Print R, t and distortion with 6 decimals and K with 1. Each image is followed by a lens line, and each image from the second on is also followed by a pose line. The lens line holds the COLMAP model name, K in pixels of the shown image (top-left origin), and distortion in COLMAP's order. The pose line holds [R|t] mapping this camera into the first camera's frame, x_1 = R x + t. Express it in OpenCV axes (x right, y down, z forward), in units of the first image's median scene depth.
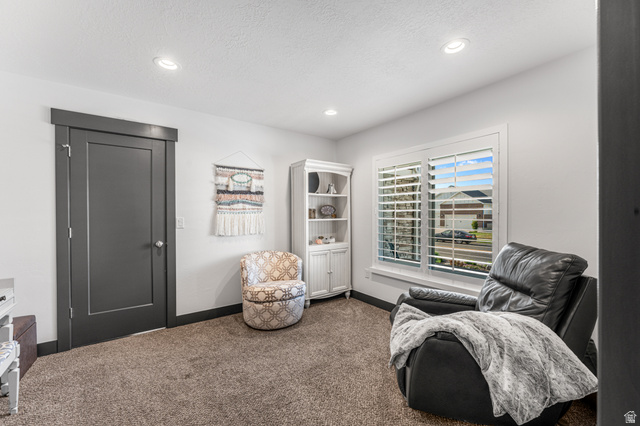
lens RADIAL K [[257.0, 0, 320.0], [0, 257.0, 213.0], [0, 0, 1]] dist [0.000408, 0.000083]
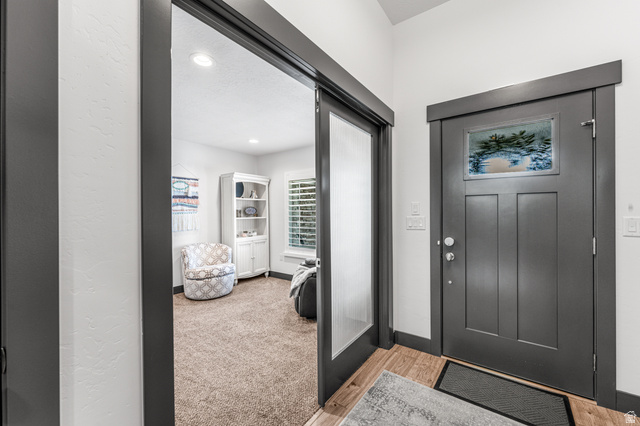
lens RADIAL K [[257.0, 0, 320.0], [0, 257.0, 213.0], [0, 0, 1]] dist [0.000408, 0.000083]
pose [[0.951713, -0.004952, 0.306949, -0.040333], [0.004389, 0.999987, 0.002522, -0.001715], [-0.306958, -0.001053, 0.951723, -0.387450]]
